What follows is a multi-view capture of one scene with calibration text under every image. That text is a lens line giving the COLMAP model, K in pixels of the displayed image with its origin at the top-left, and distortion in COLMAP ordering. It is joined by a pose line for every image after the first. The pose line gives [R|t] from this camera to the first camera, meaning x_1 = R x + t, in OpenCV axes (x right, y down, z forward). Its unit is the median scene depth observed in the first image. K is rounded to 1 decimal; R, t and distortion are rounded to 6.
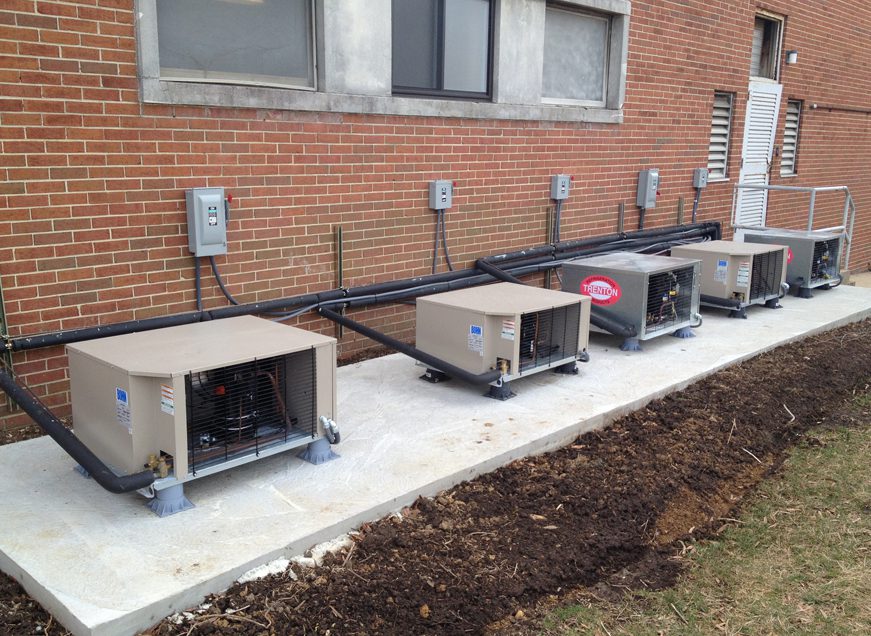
lens RADIAL K [[881.6, 0, 435.5], [0, 881.6, 318.0], [0, 0, 1]] dist [0.120694, -0.297362]
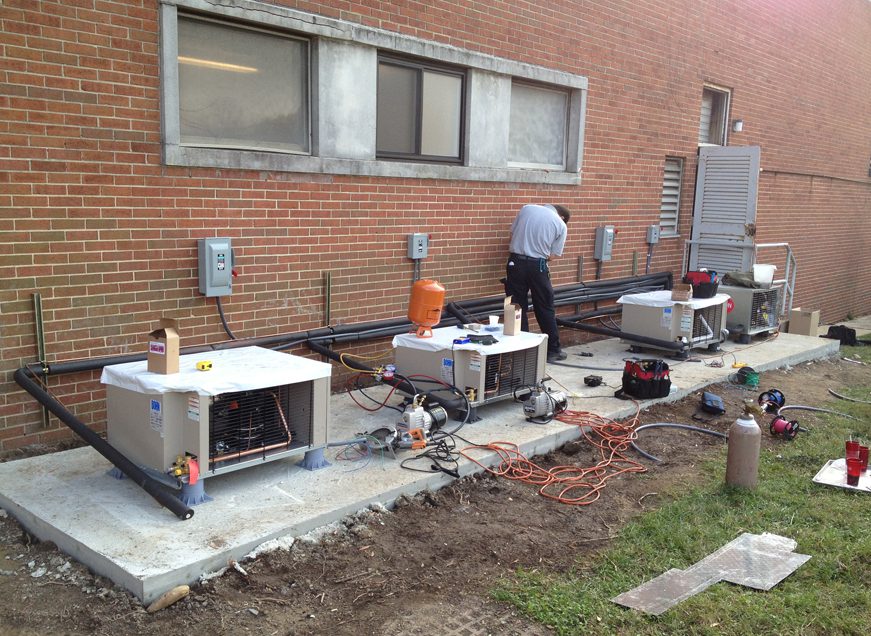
lens RADIAL K [[881.6, 0, 435.5], [0, 881.6, 318.0], [0, 0, 1]] dist [0.120694, -0.297362]
pose [[0.999509, 0.010520, 0.029509, -0.003791], [-0.008820, 0.998326, -0.057156, 0.017605], [-0.030061, 0.056868, 0.997929, -0.128274]]
